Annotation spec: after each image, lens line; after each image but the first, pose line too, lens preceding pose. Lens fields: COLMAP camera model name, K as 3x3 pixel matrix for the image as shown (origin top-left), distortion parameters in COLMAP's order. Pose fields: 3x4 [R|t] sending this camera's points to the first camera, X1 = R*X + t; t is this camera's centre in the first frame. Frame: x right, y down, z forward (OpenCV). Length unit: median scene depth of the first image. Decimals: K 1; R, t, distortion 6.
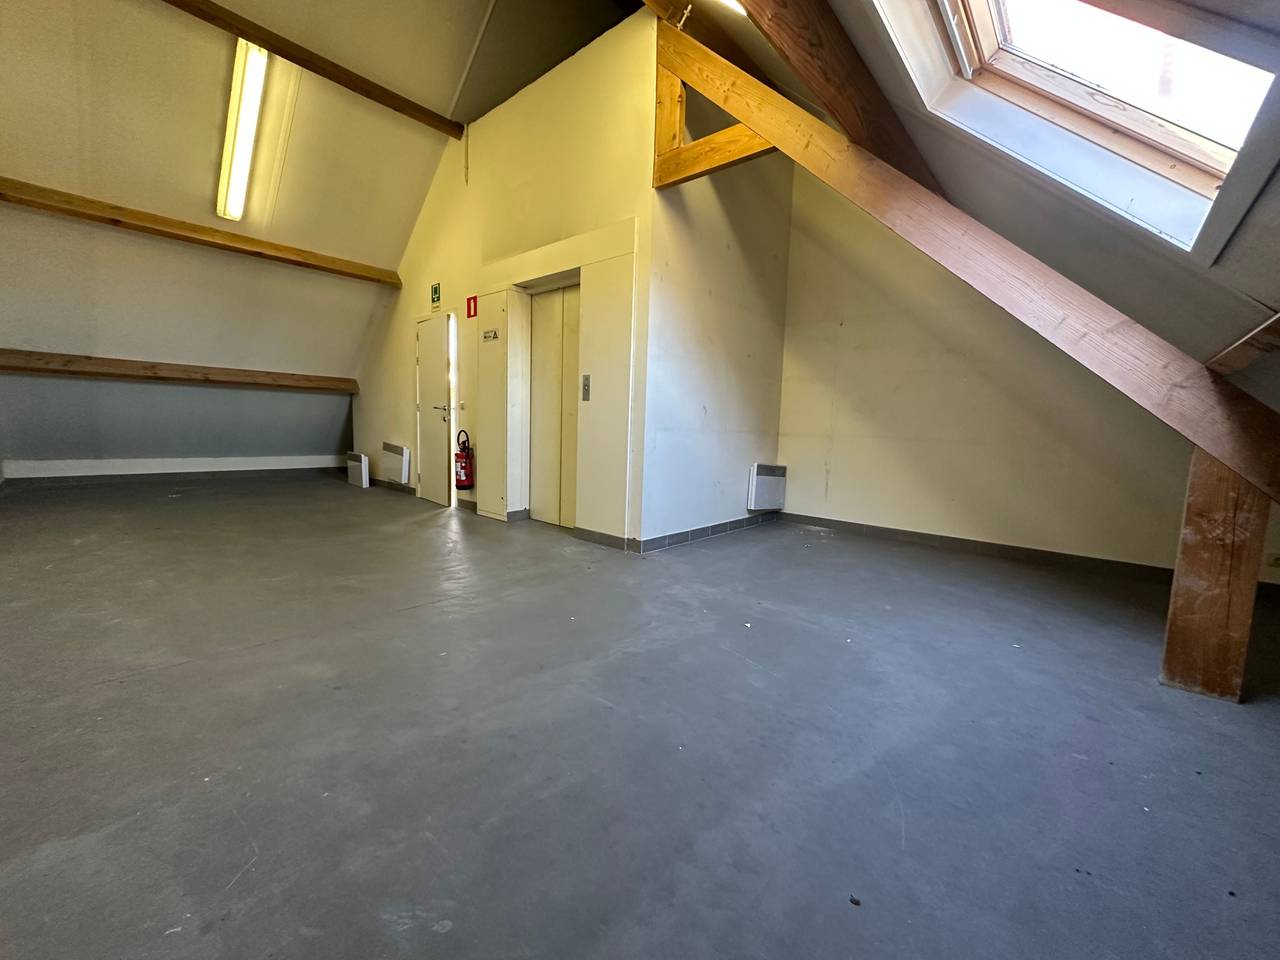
lens RADIAL K [[509.8, 0, 643.3], [0, 509.8, 475.0], [0, 0, 1]] dist [-0.001319, -0.000063]
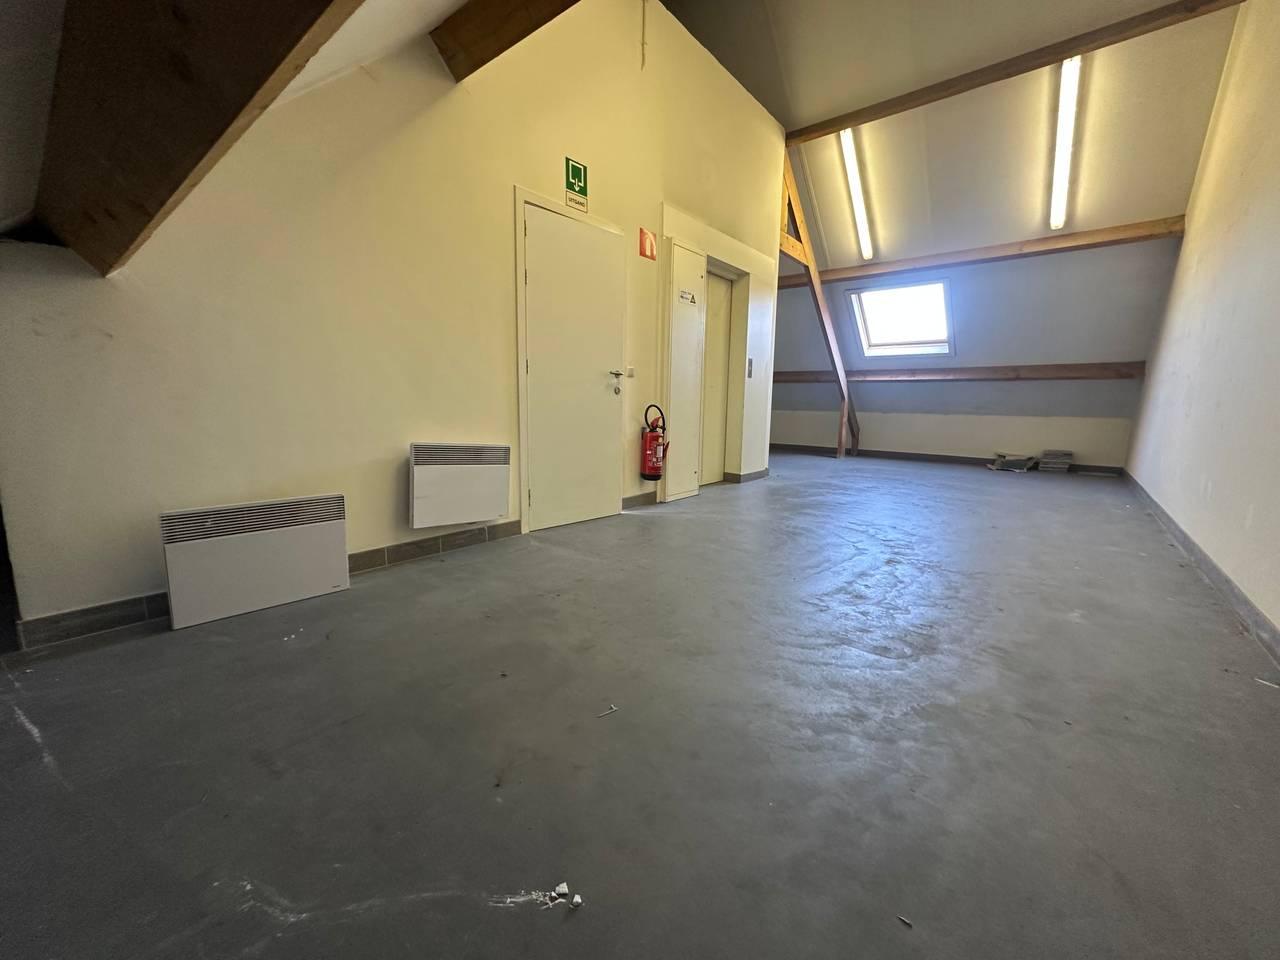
lens RADIAL K [[509.8, 0, 636.5], [0, 509.8, 479.9], [0, 0, 1]] dist [-0.001319, -0.000063]
pose [[-0.045924, -0.180089, 0.982578, -1.203263], [0.093043, 0.978568, 0.183703, -0.128196], [-0.994602, 0.099859, -0.028183, 1.115017]]
